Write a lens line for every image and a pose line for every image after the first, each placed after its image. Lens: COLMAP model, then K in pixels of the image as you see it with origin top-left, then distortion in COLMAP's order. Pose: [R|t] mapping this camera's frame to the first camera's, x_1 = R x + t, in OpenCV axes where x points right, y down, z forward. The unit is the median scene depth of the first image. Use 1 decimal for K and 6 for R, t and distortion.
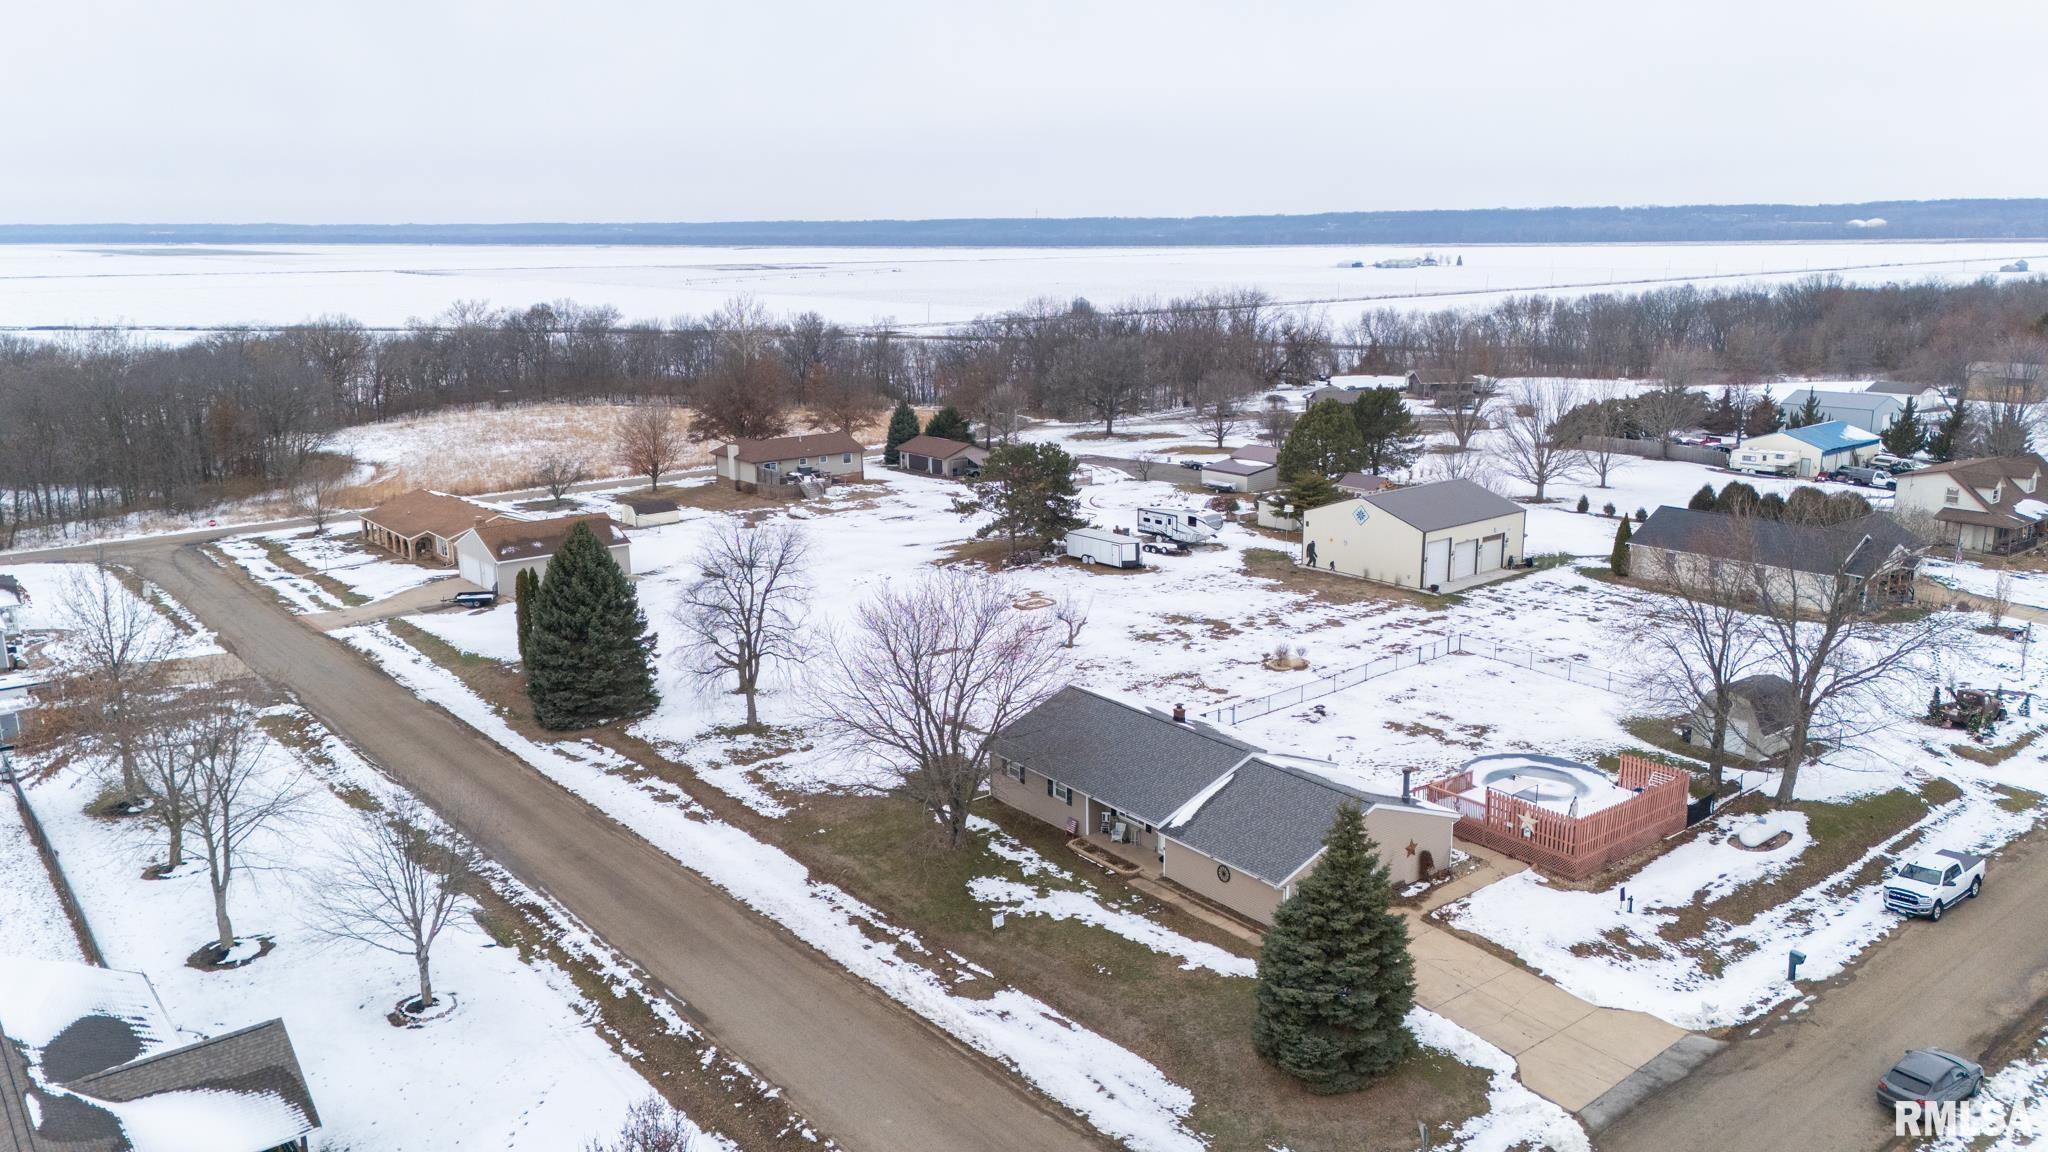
lens RADIAL K [[1510.2, 0, 1041.0], [0, 1510.2, 536.4], [0, 0, 1]] dist [0.093383, -0.107226]
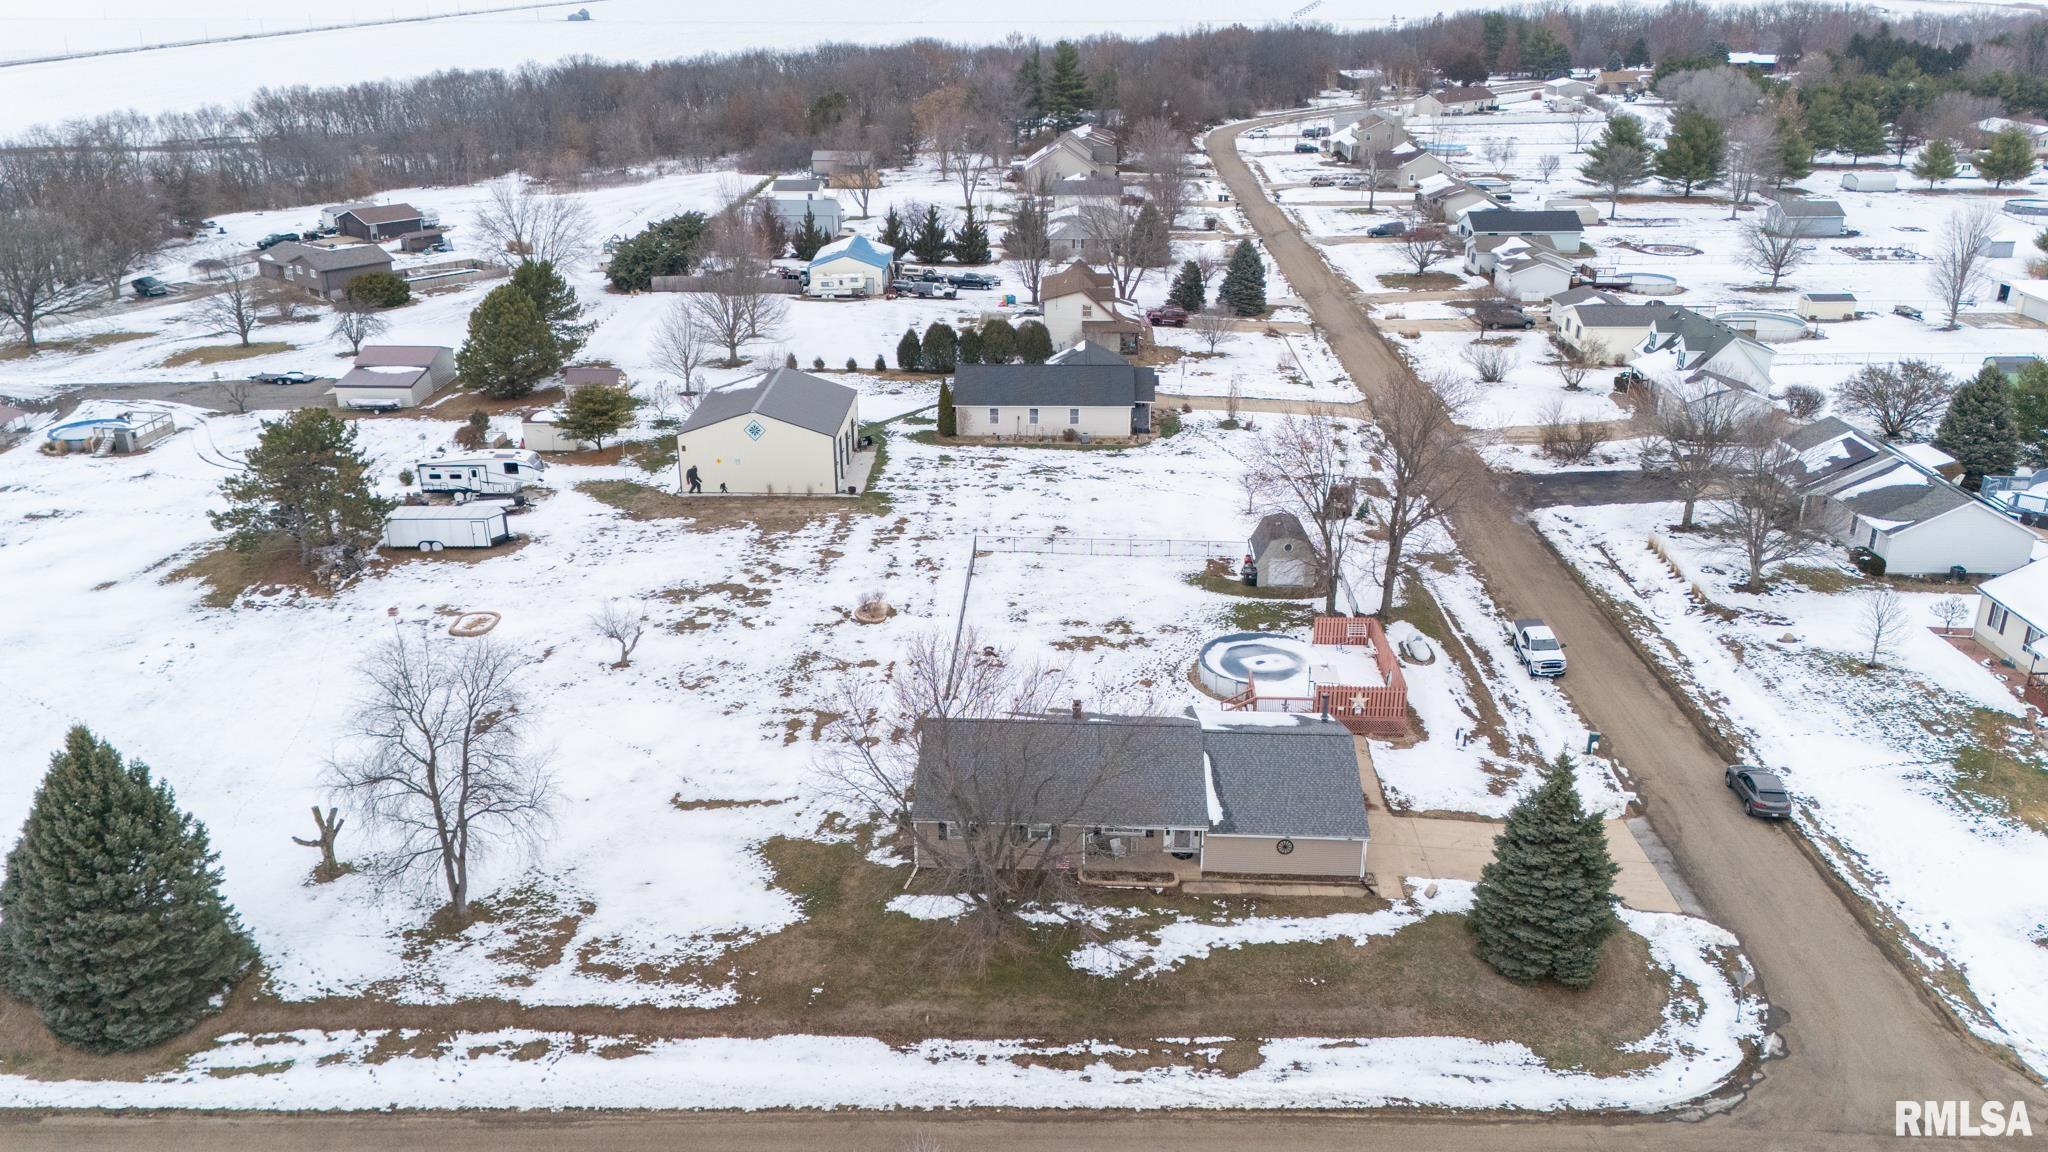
lens RADIAL K [[1543.8, 0, 1019.8], [0, 1543.8, 573.9], [0, 0, 1]] dist [0.099786, -0.125909]
pose [[0.656931, -0.272836, 0.702853, -0.672253], [0.147404, 0.960714, 0.235161, -0.229318], [-0.739401, -0.050881, 0.671340, 0.400035]]
